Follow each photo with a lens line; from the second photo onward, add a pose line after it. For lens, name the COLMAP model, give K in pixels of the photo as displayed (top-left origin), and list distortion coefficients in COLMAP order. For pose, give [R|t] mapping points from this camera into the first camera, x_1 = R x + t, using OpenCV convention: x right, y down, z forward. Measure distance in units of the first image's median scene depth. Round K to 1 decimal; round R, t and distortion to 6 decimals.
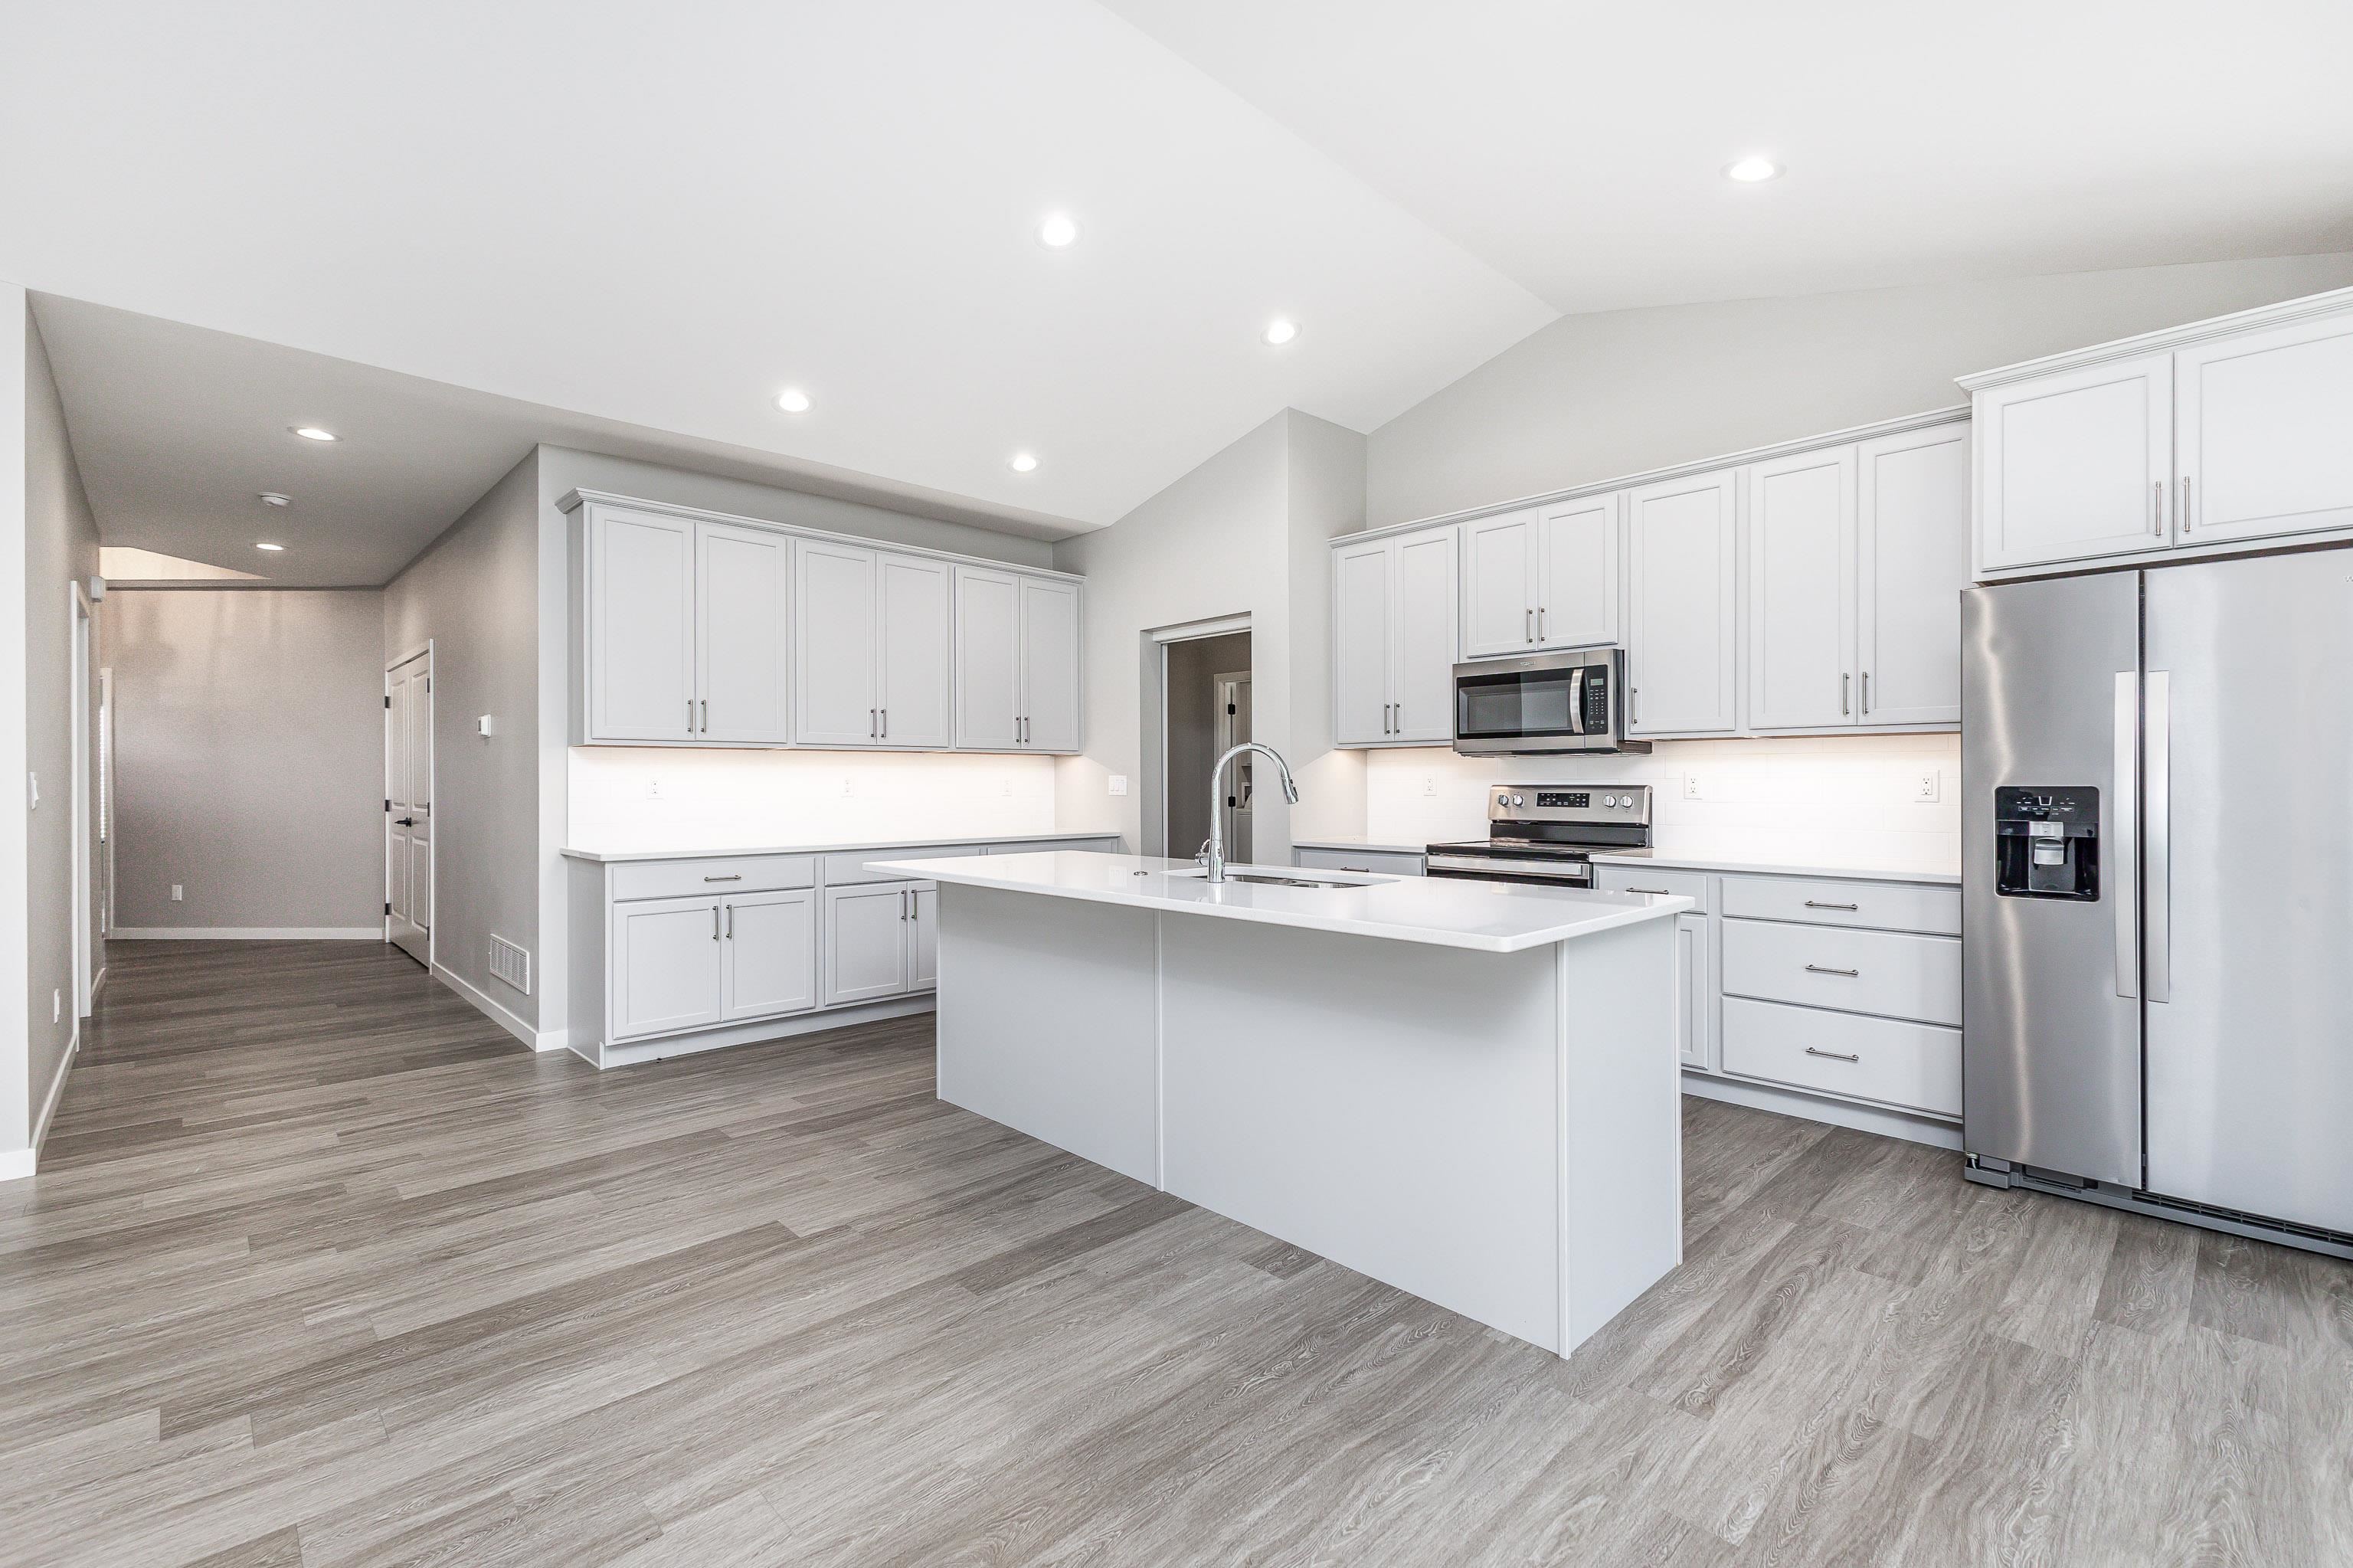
lens RADIAL K [[1031.2, 0, 1177.9], [0, 1031.2, 779.9], [0, 0, 1]] dist [0.008568, -0.001057]
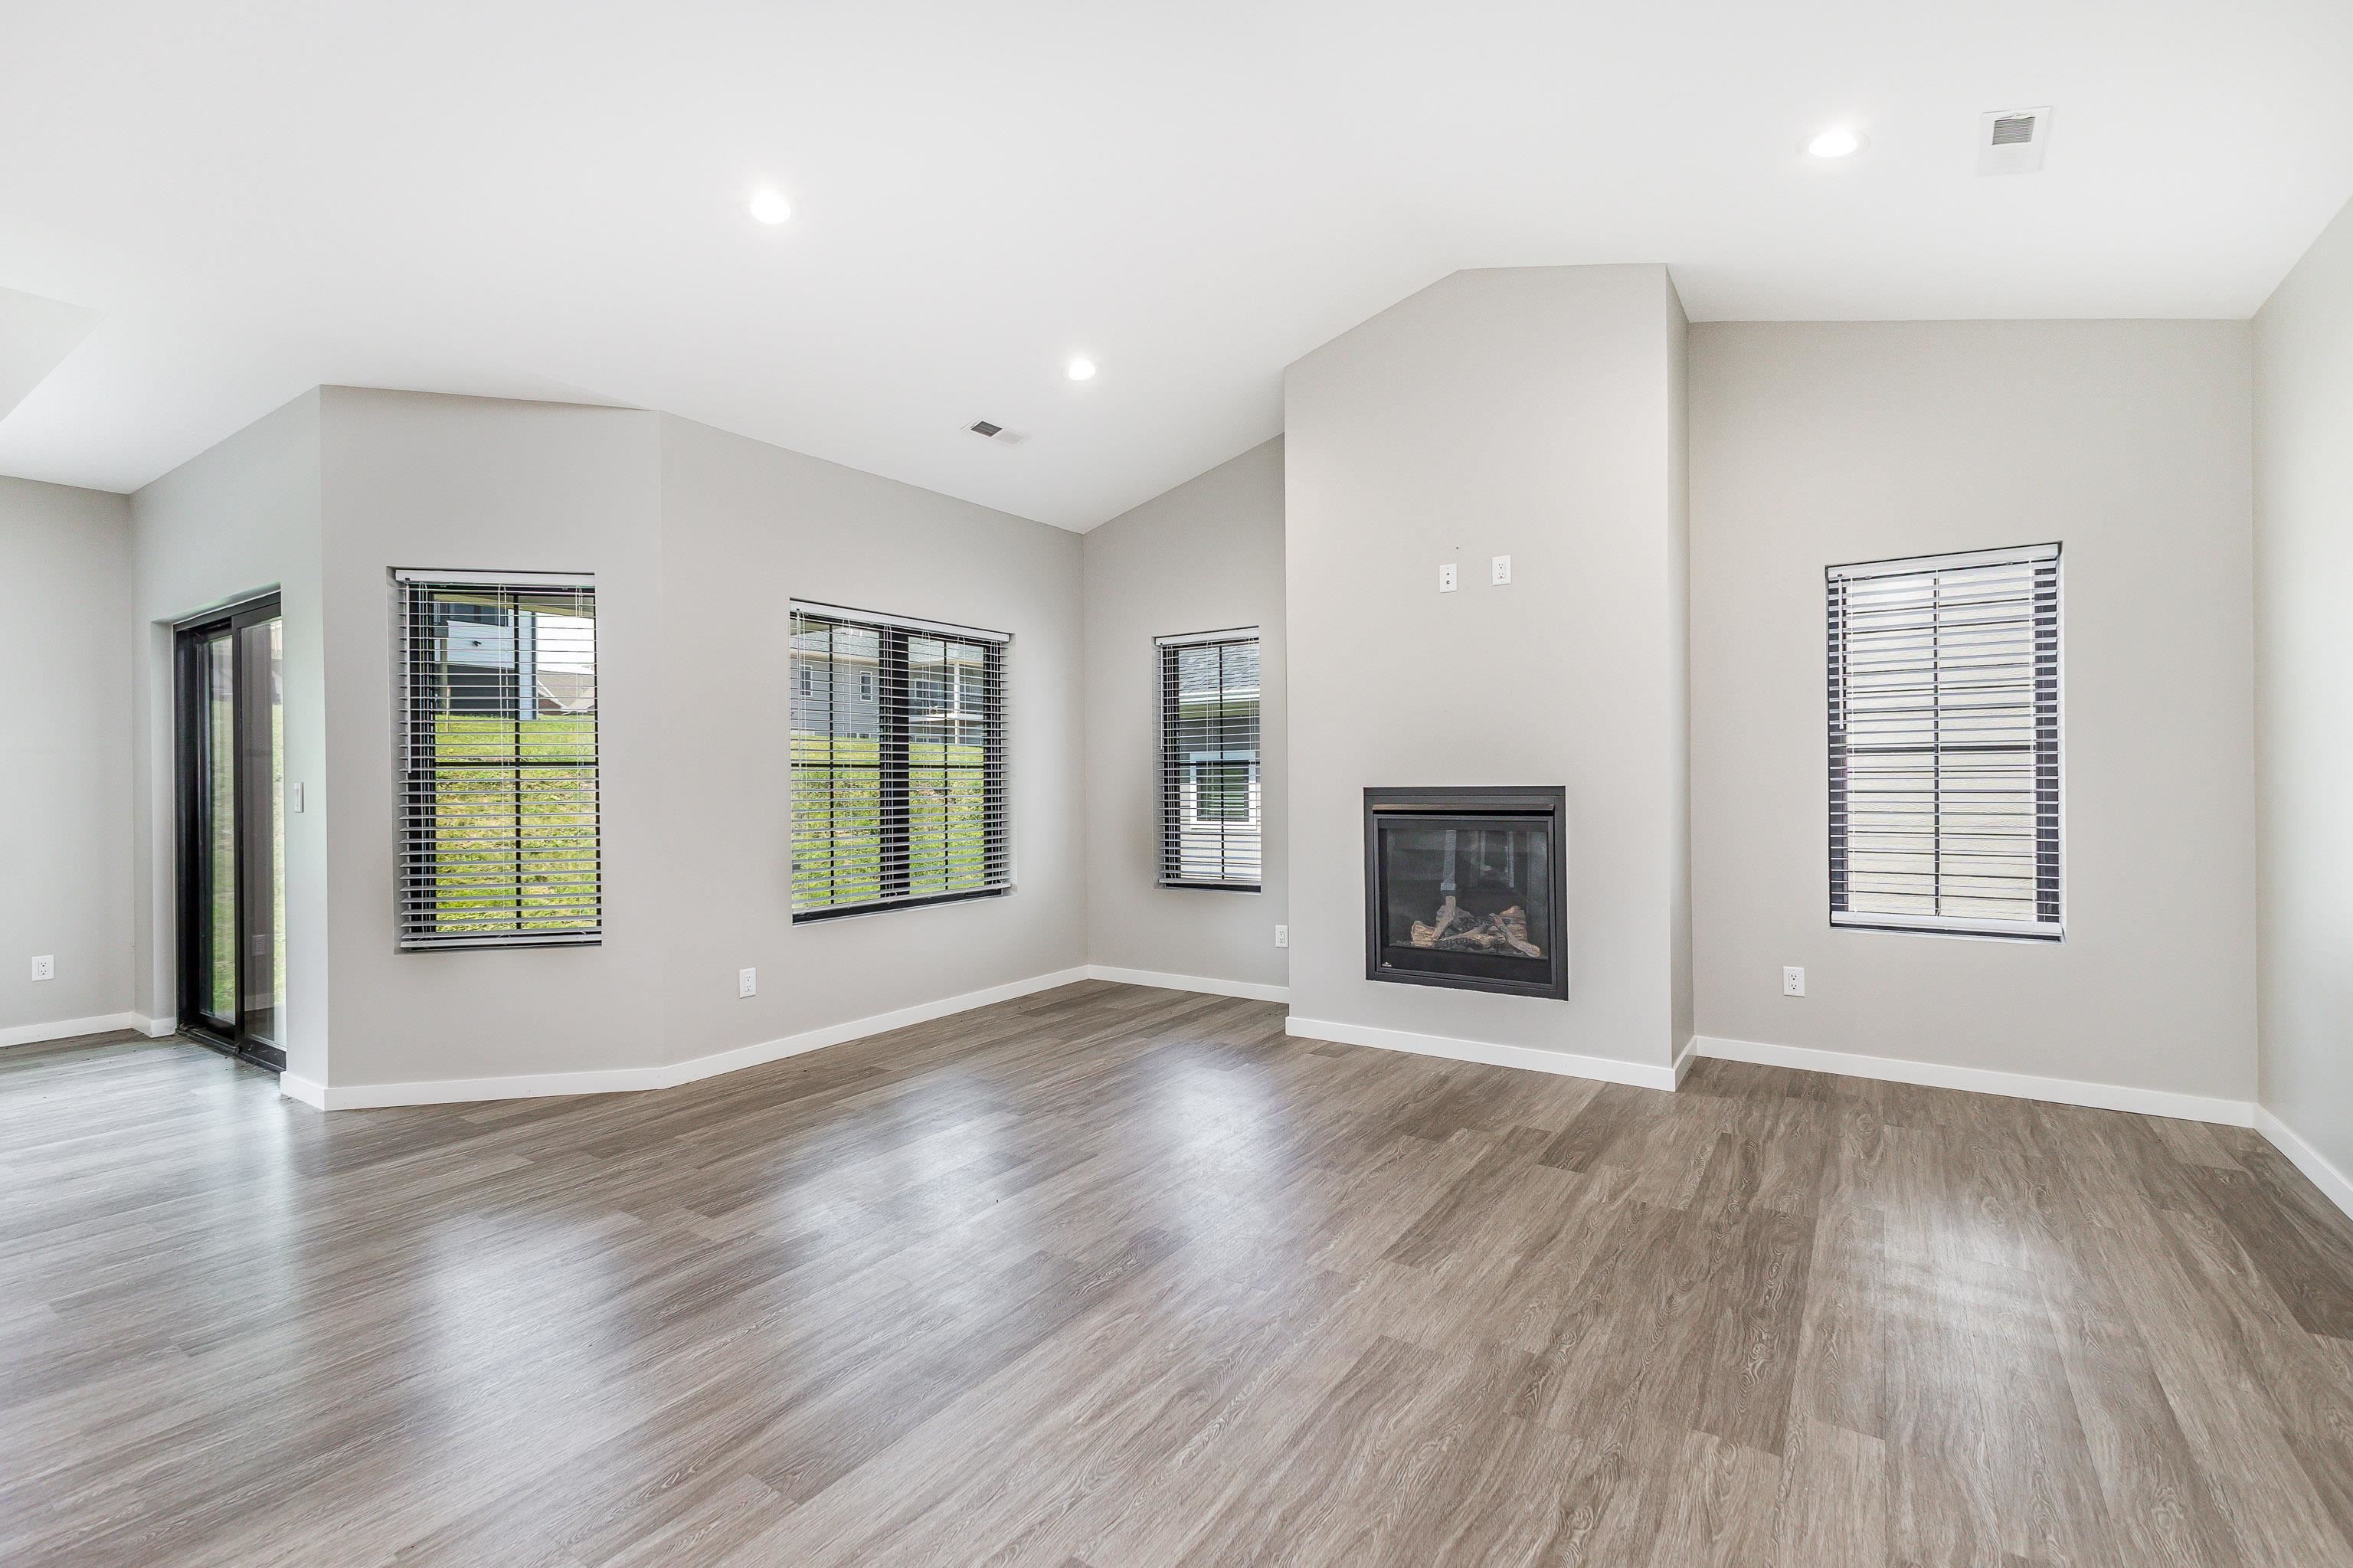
lens RADIAL K [[1032.2, 0, 1176.5], [0, 1032.2, 784.0], [0, 0, 1]] dist [-0.000262, 0.010208]
pose [[-0.979681, 0.012848, -0.200152, -0.599367], [0.012775, 0.999917, 0.001658, 0.003383], [0.200156, -0.000932, -0.979764, 1.224599]]
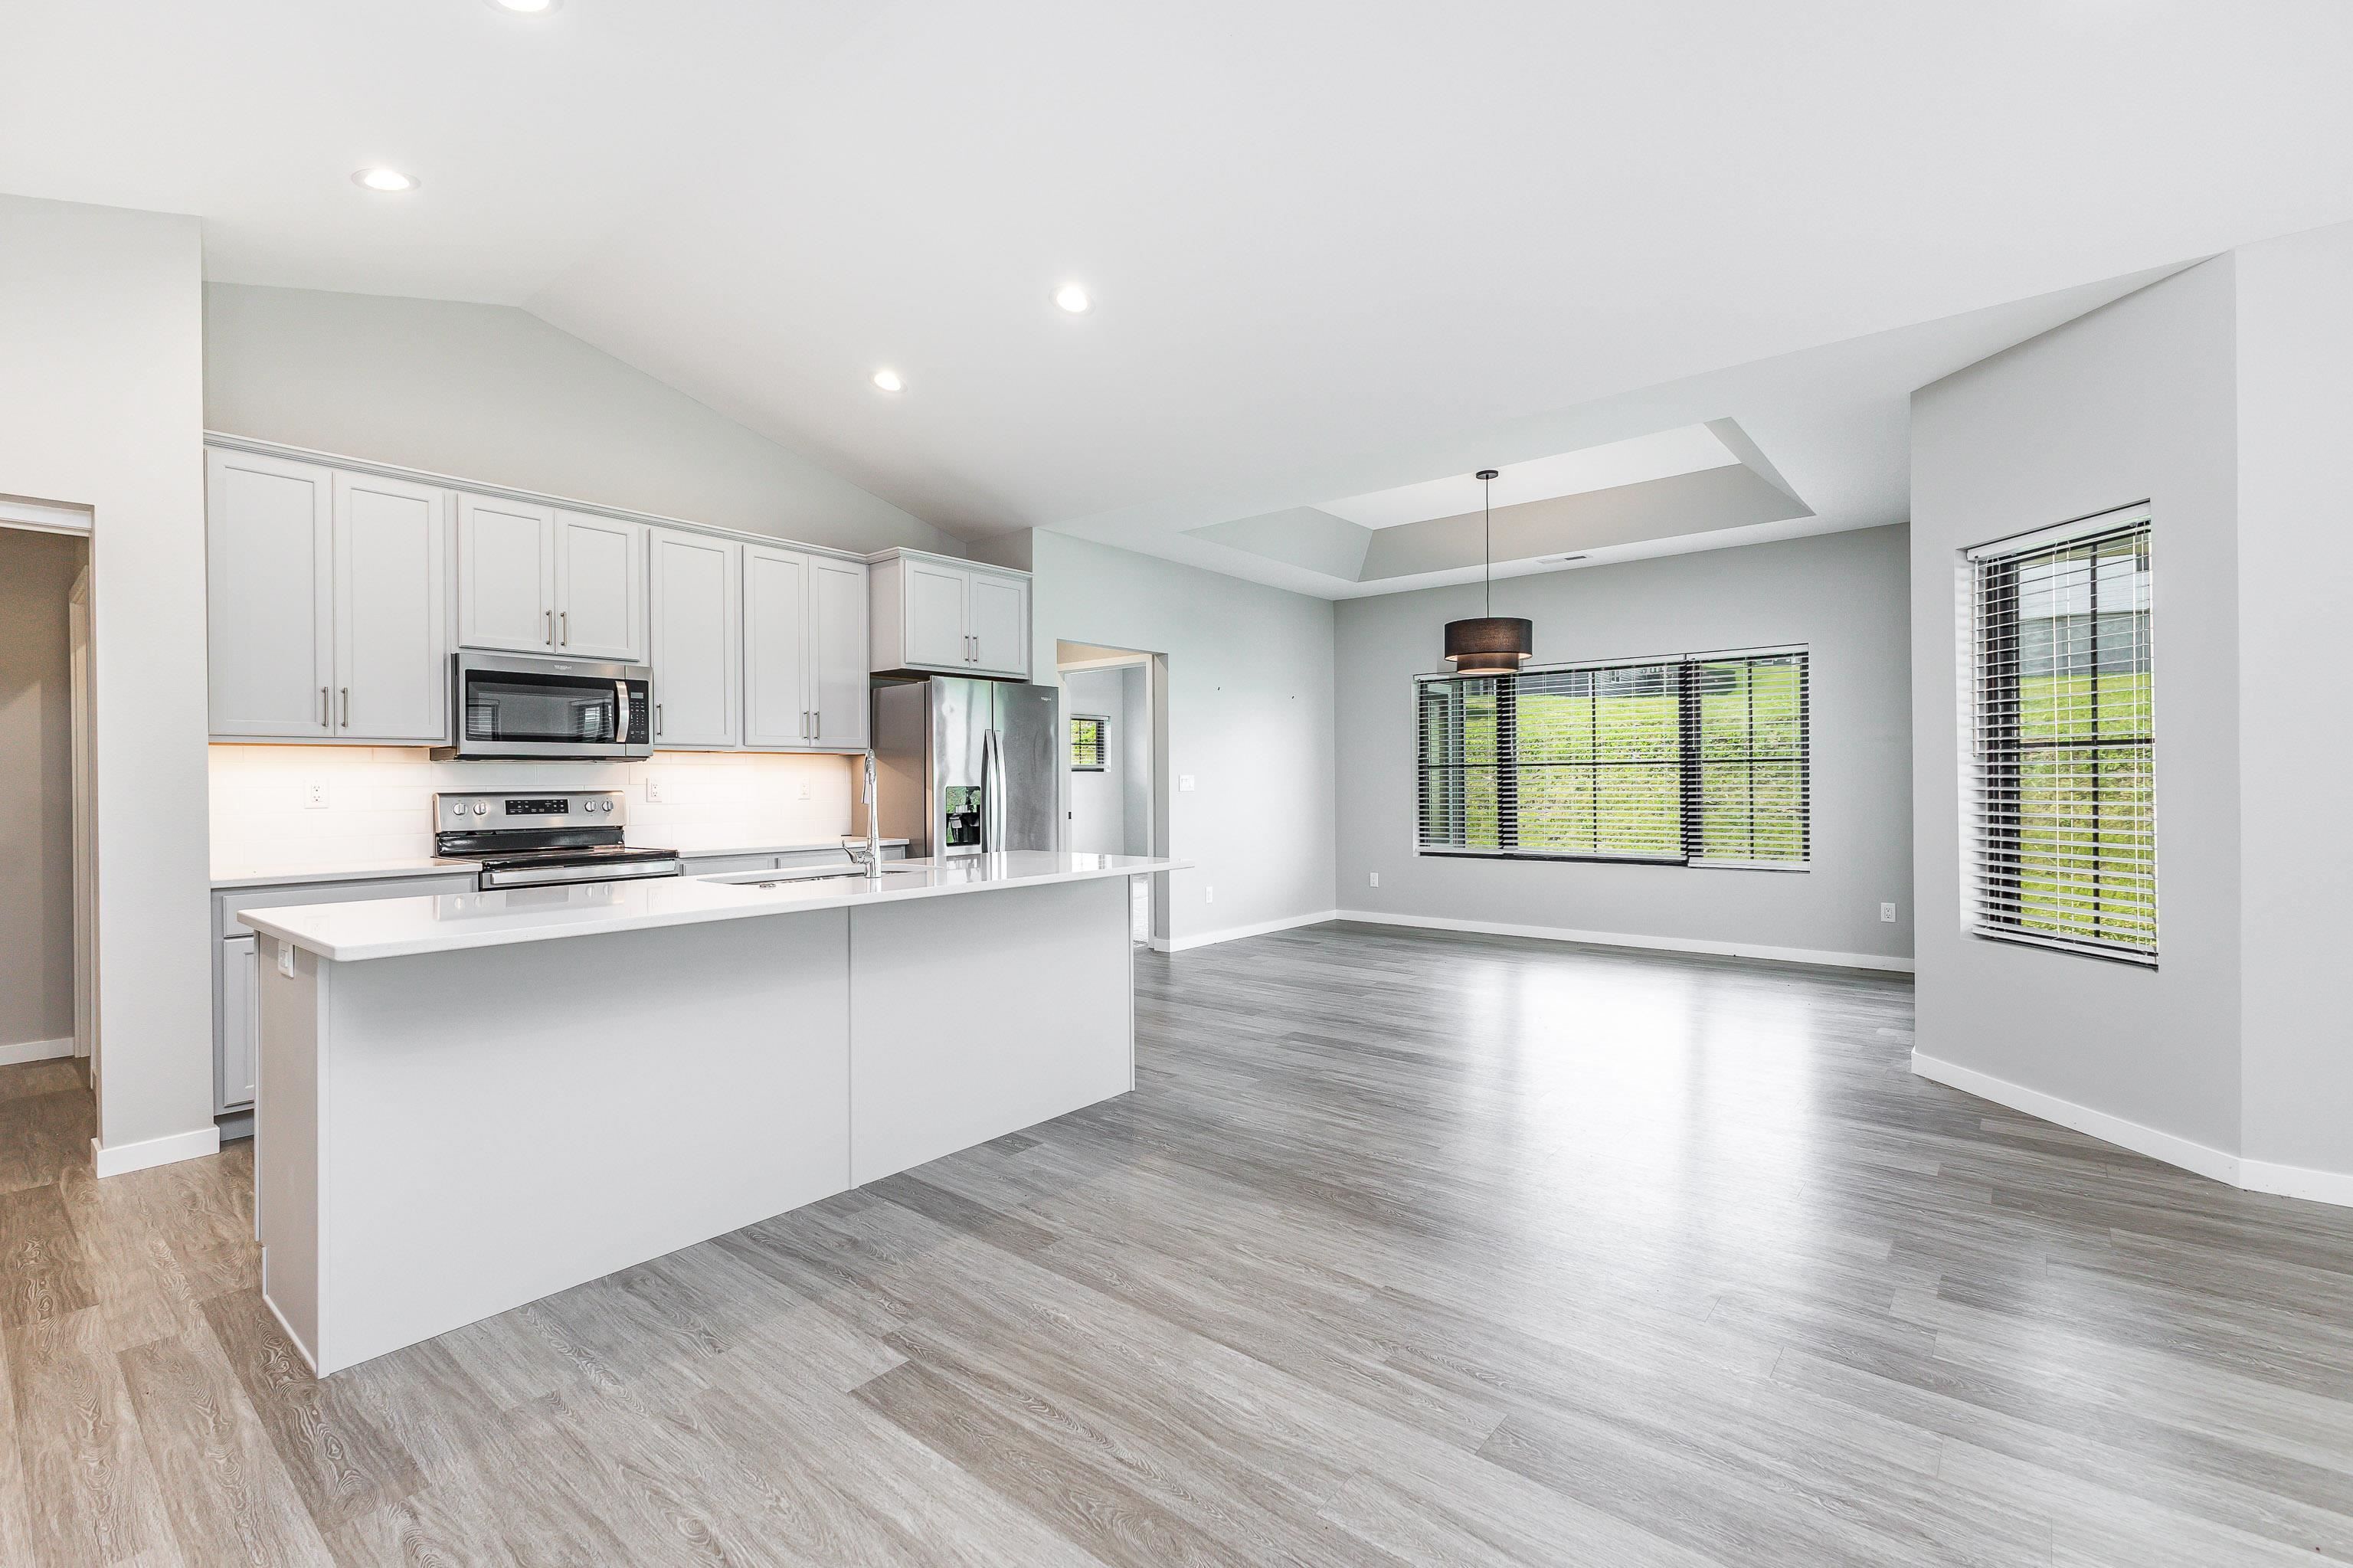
lens RADIAL K [[1031.2, 0, 1177.9], [0, 1031.2, 779.9], [0, 0, 1]] dist [0.008568, -0.001057]
pose [[-0.104646, 0.003644, 0.994503, -1.120240], [0.009264, 0.999953, -0.002689, 0.003464], [-0.994466, 0.008931, -0.104675, 0.835112]]
